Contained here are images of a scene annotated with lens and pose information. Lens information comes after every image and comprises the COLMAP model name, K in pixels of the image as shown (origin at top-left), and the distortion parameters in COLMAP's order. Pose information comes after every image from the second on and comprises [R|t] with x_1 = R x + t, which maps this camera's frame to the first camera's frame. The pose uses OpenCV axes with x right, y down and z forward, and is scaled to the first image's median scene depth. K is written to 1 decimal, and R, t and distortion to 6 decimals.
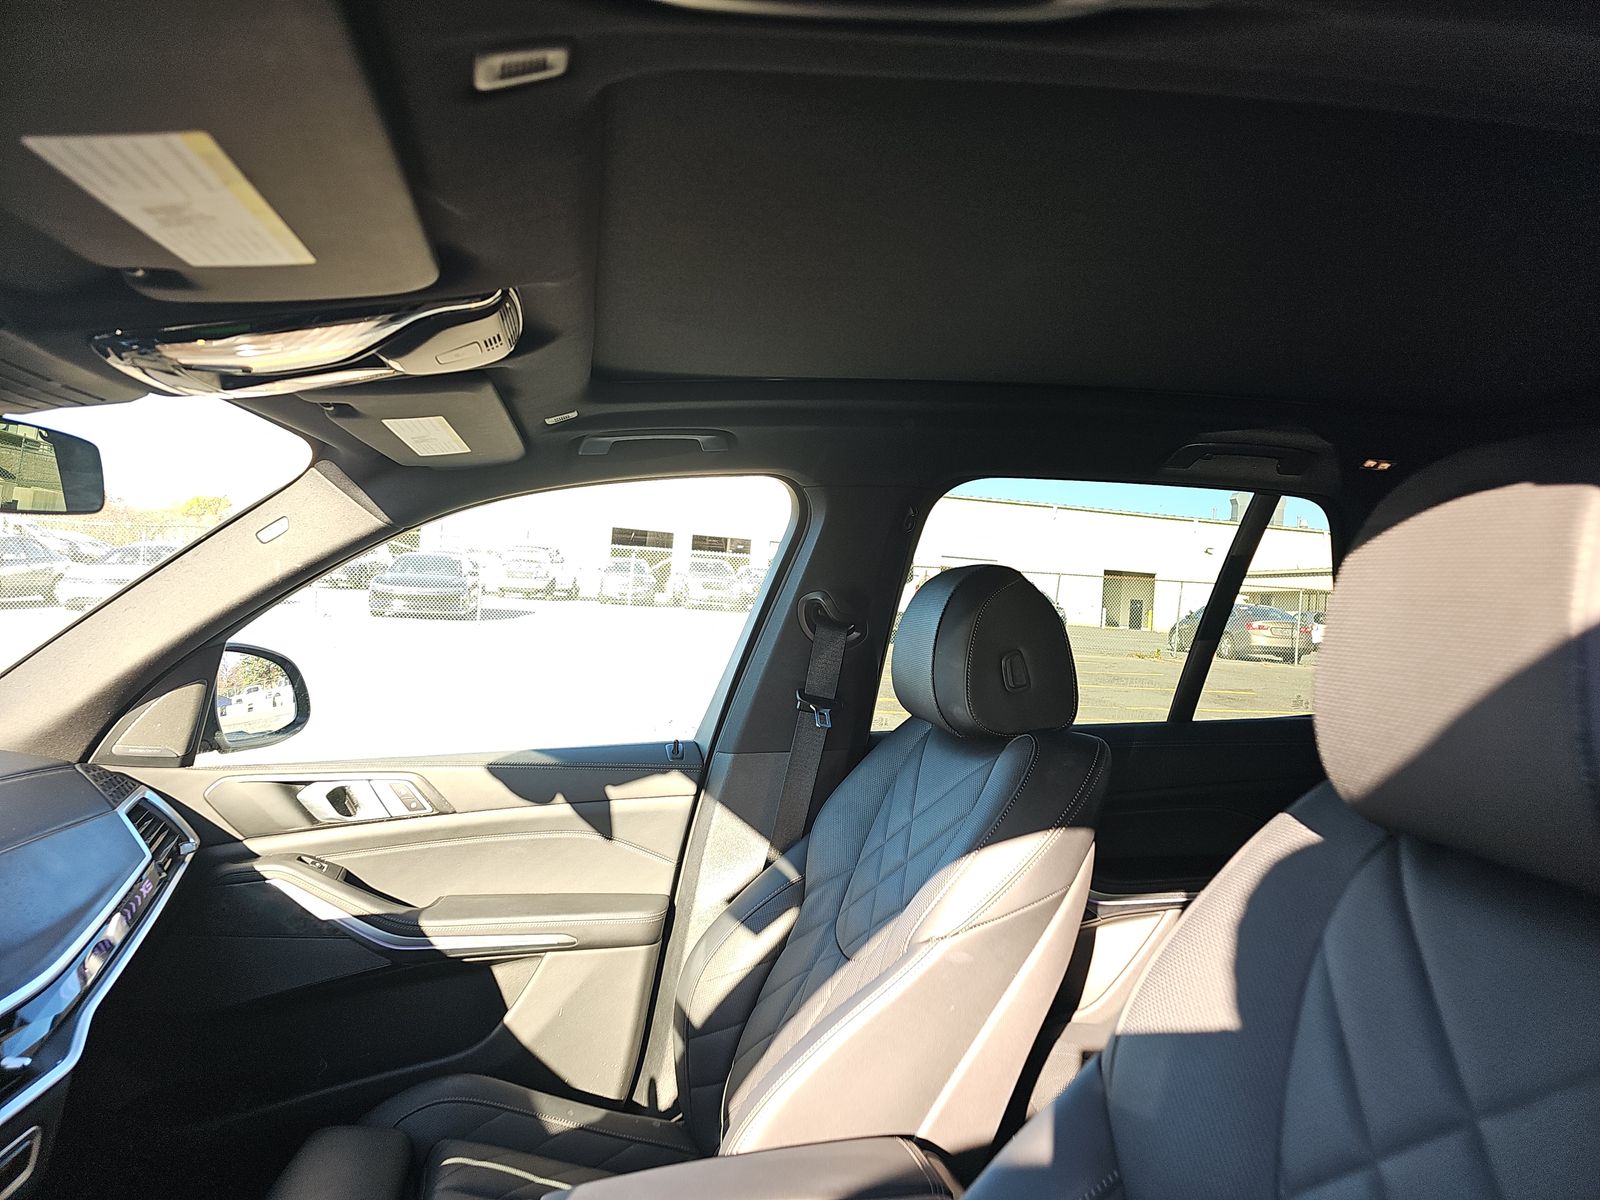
lens RADIAL K [[1044.9, 0, 800.0], [0, 1044.9, 600.0], [0, 0, 1]] dist [0.088961, -0.101991]
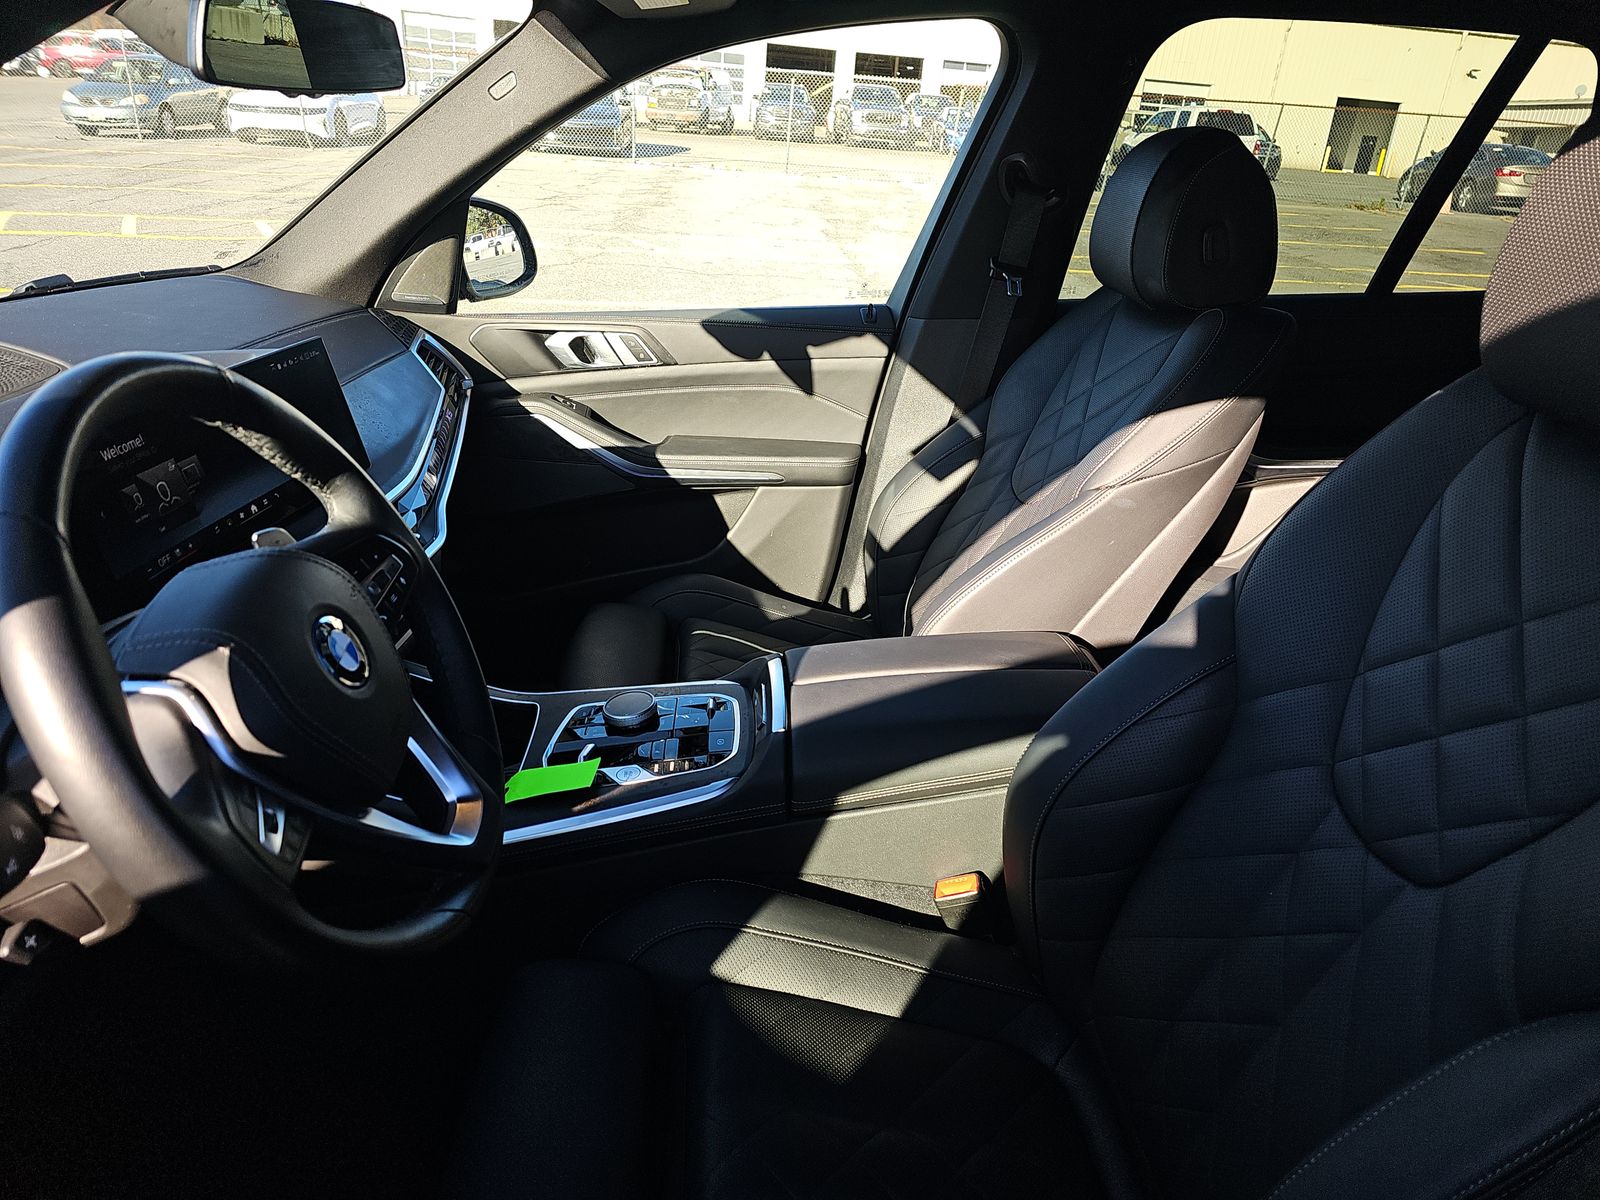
lens RADIAL K [[1044.9, 0, 800.0], [0, 1044.9, 600.0], [0, 0, 1]] dist [0.088961, -0.101991]
pose [[0.989117, 0.063957, -0.132503, -0.029209], [-0.005098, 0.914936, 0.403568, -0.024110], [0.147042, -0.398500, 0.905304, -0.107856]]
